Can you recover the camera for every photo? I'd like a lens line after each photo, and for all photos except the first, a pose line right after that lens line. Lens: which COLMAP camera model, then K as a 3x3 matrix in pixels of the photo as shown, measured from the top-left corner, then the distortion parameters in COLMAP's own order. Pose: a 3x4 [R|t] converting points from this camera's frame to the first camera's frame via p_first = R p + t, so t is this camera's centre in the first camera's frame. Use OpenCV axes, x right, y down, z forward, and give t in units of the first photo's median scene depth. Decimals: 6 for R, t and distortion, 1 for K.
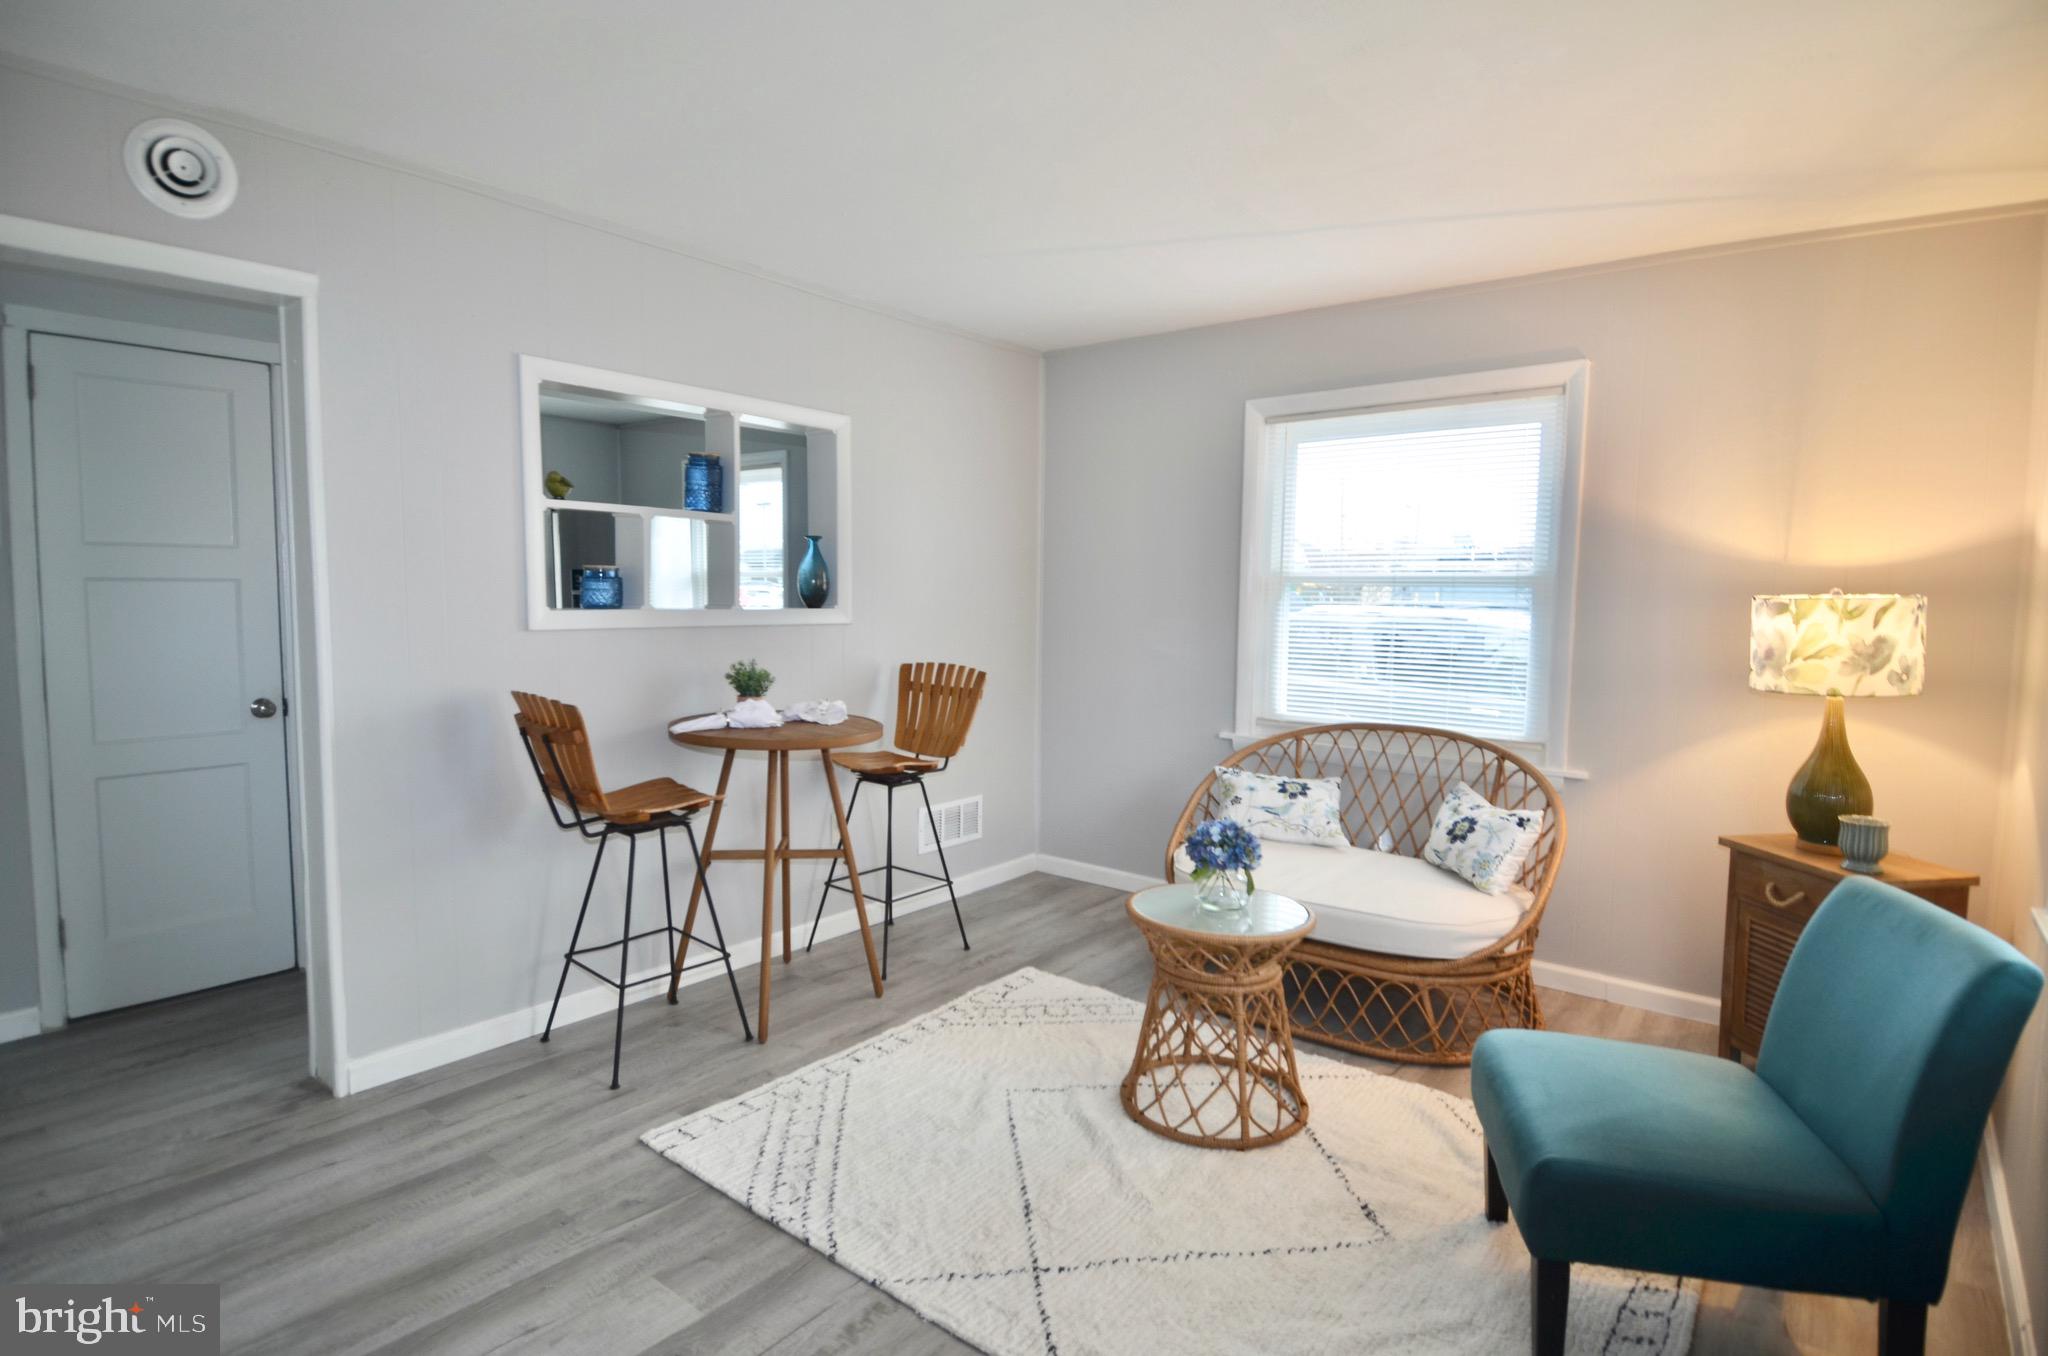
lens RADIAL K [[1057.4, 0, 1035.2], [0, 1057.4, 677.1], [0, 0, 1]] dist [0.038889, -0.042878]
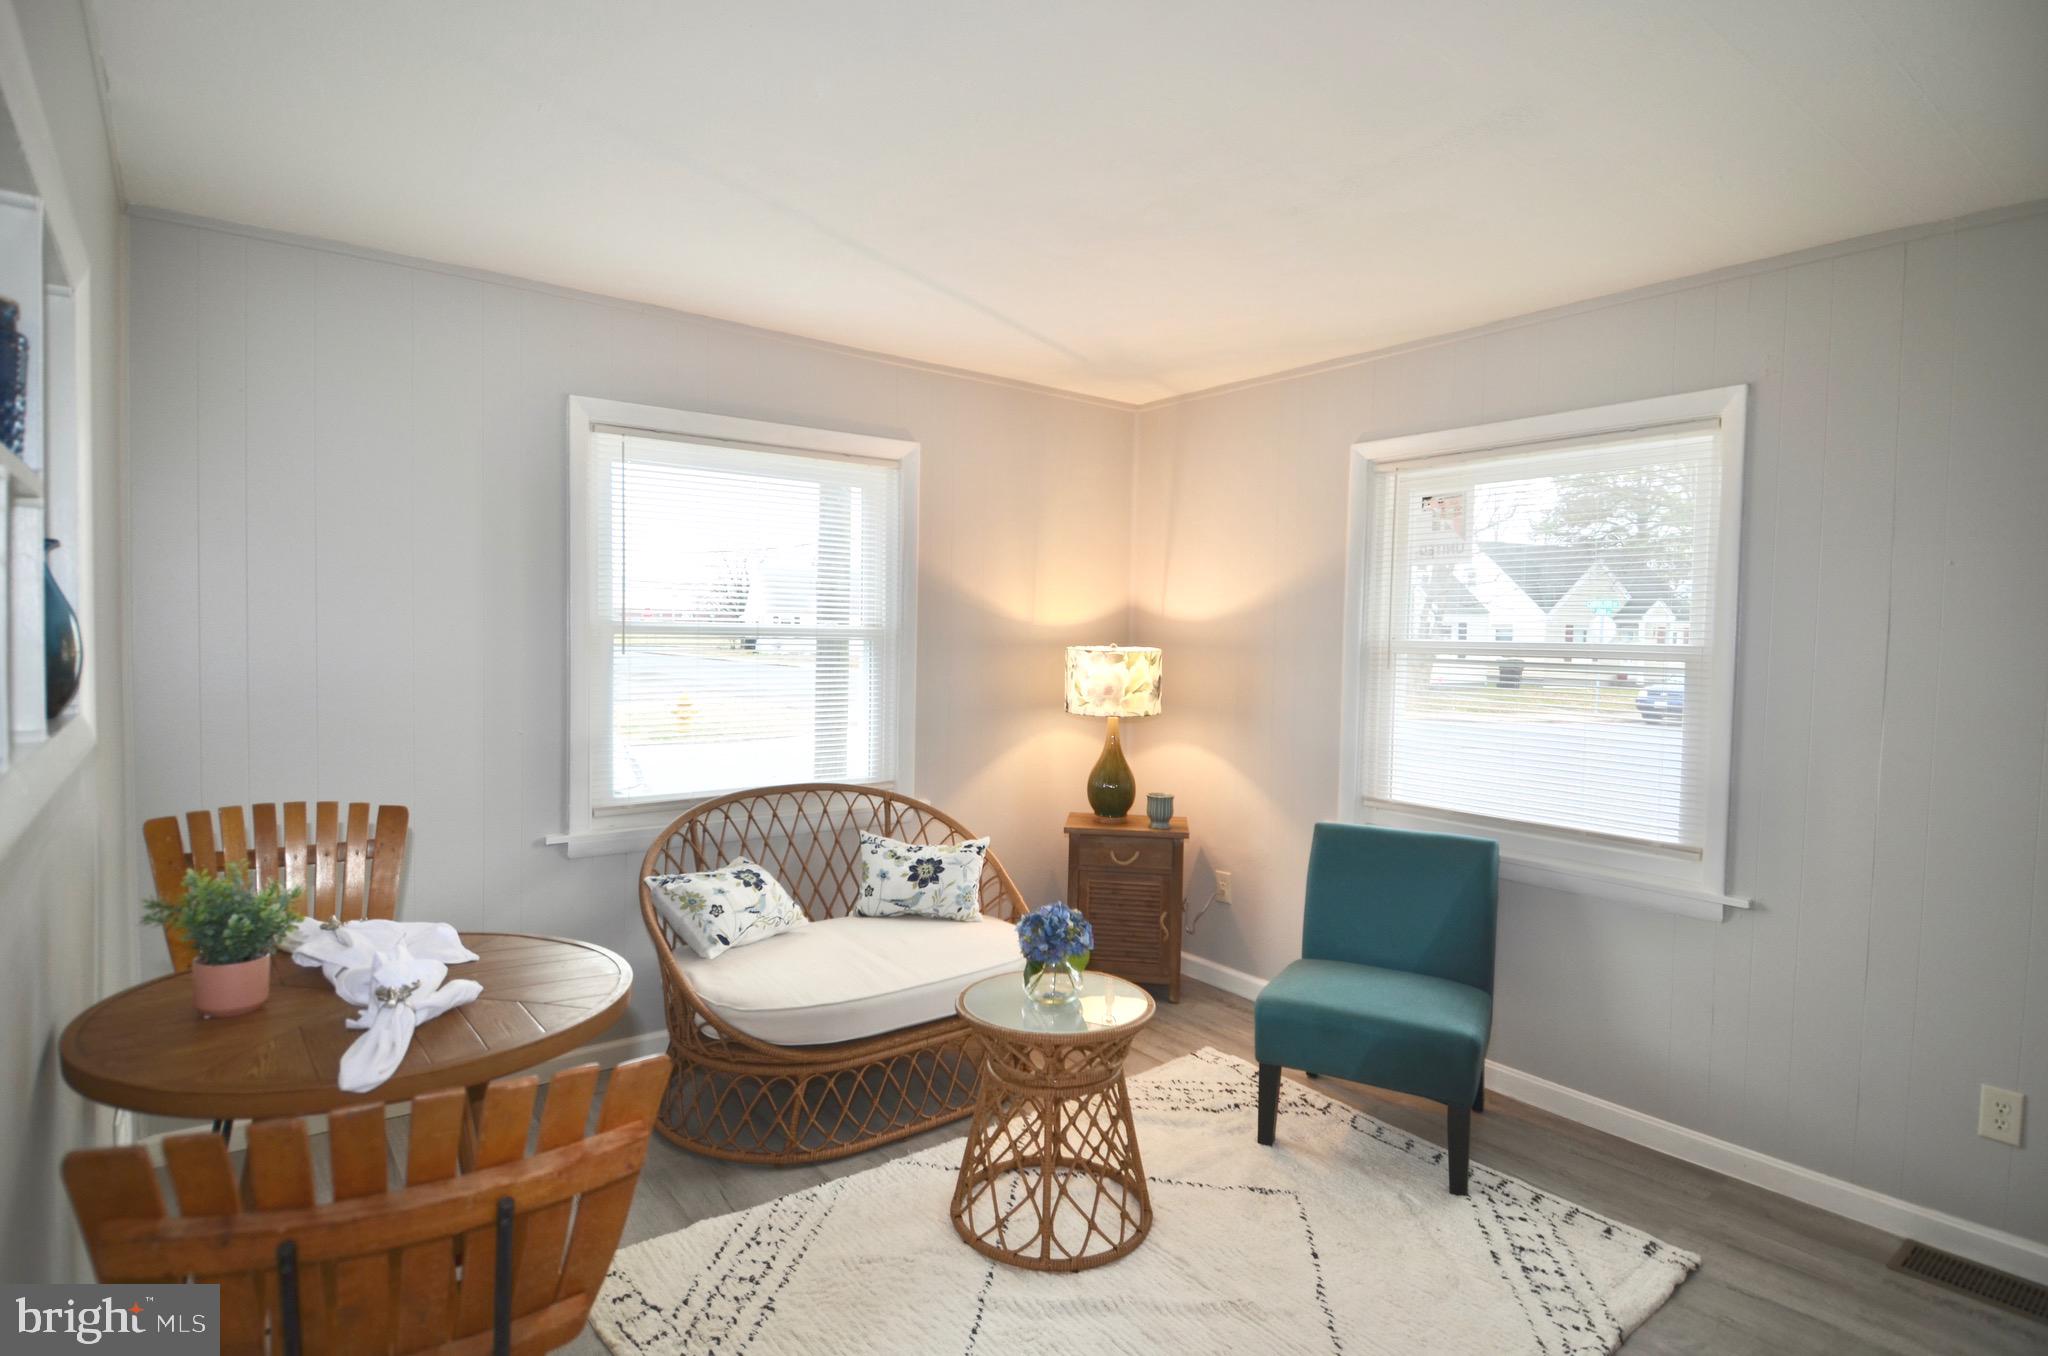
lens RADIAL K [[1057.4, 0, 1035.2], [0, 1057.4, 677.1], [0, 0, 1]] dist [0.038889, -0.042878]
pose [[0.240853, -0.051435, 0.969198, -0.573707], [0.065028, 0.997206, 0.036761, -0.080283], [-0.968381, 0.054171, 0.243525, 0.618441]]
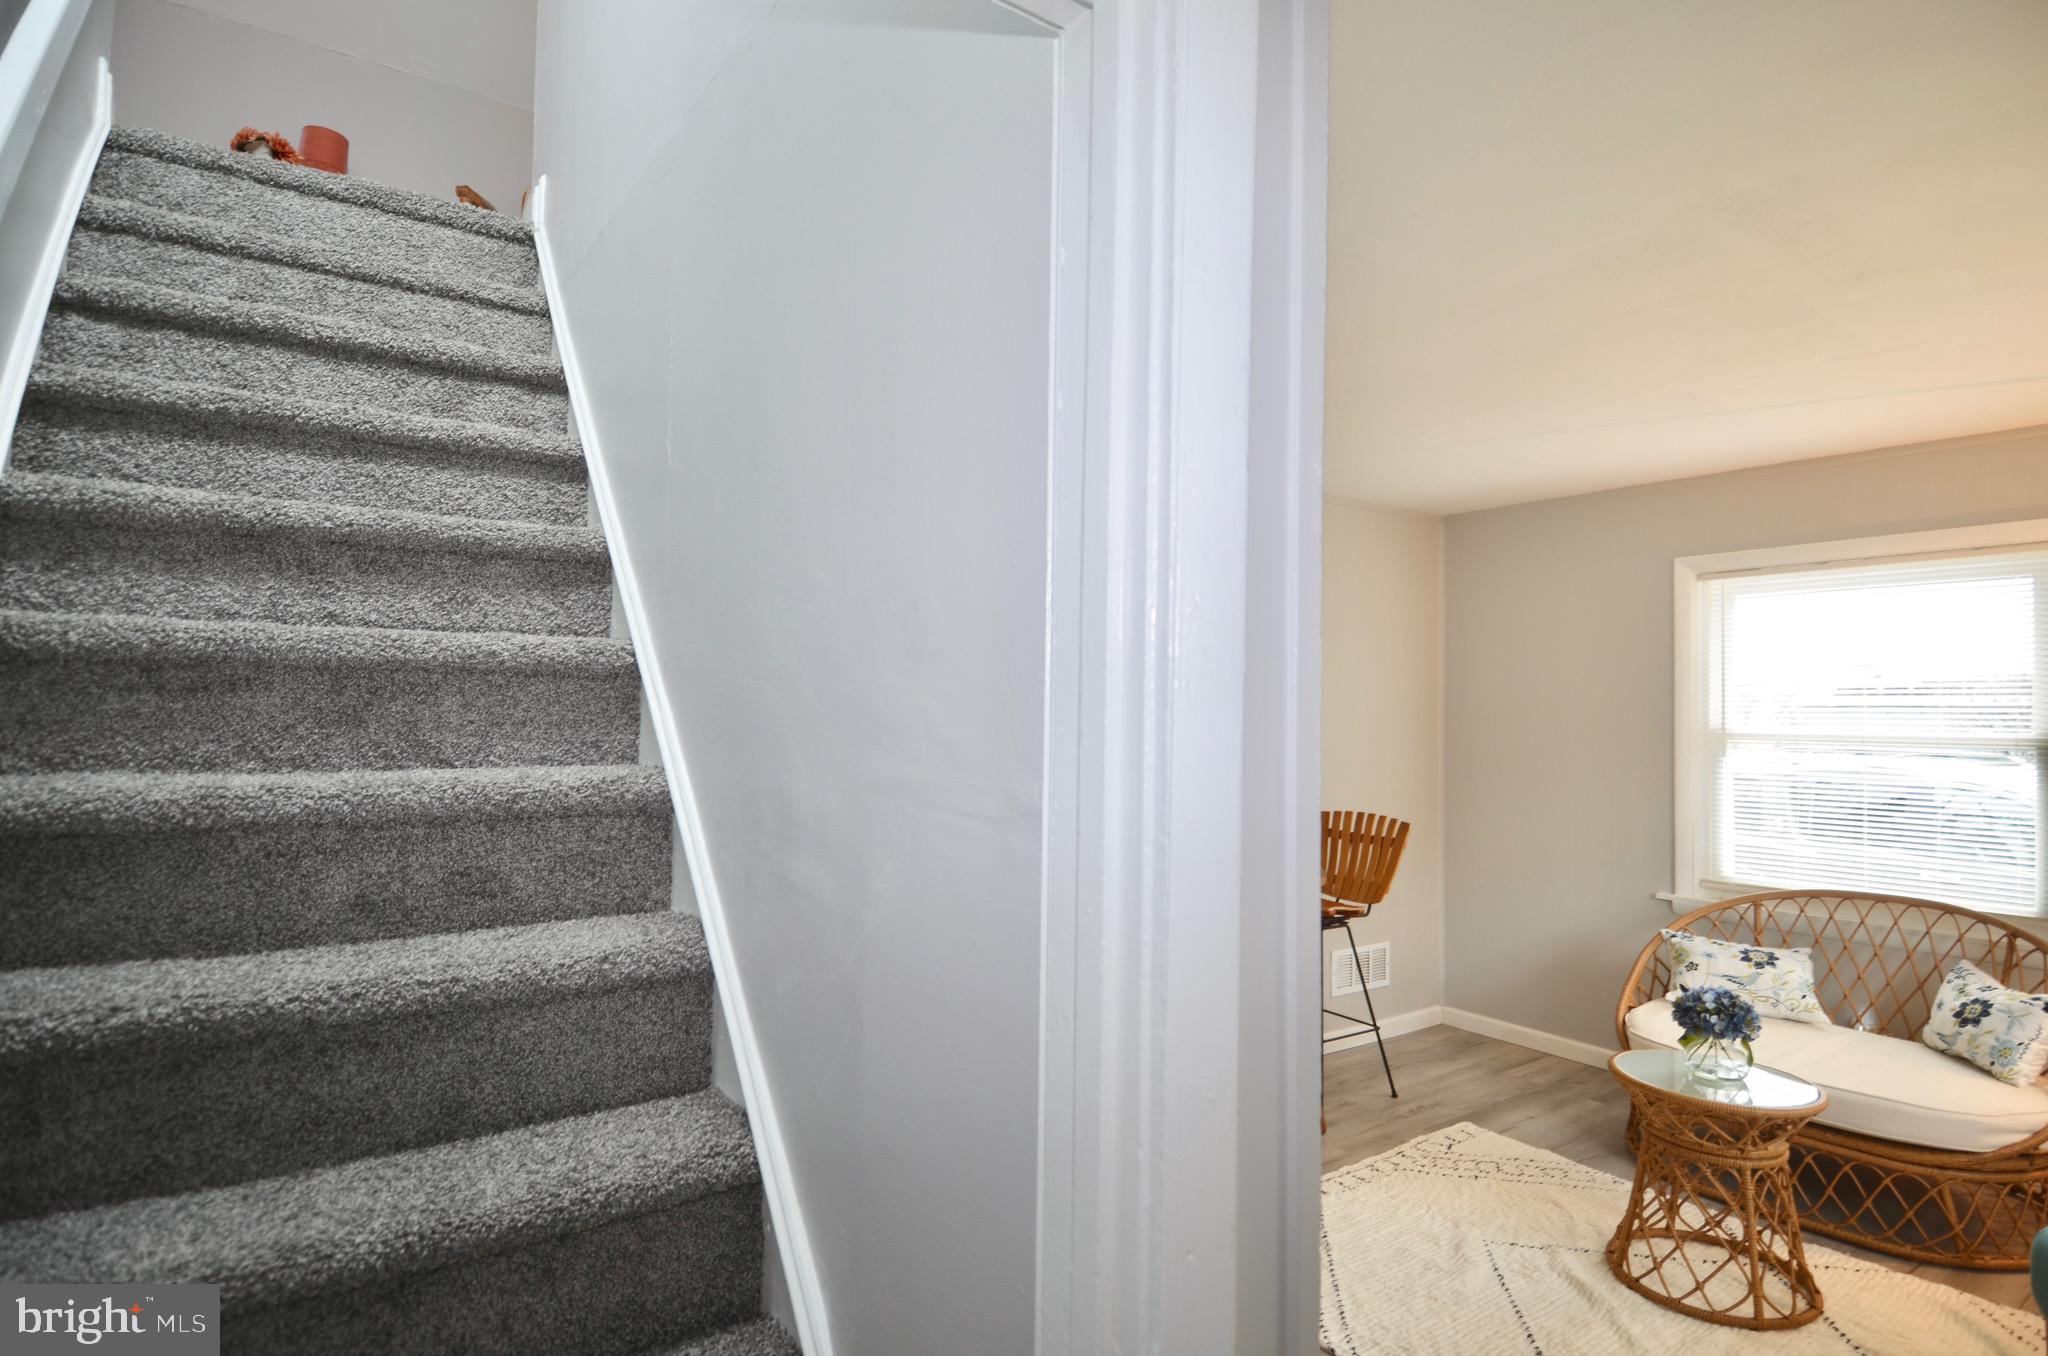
lens RADIAL K [[1060.9, 0, 1031.1], [0, 1060.9, 671.6], [0, 0, 1]] dist [0.033497, -0.041033]
pose [[0.959682, -0.007721, -0.280982, -0.125038], [-0.027671, 0.992172, -0.121773, -0.016739], [0.279722, 0.124638, 0.951956, -0.145757]]
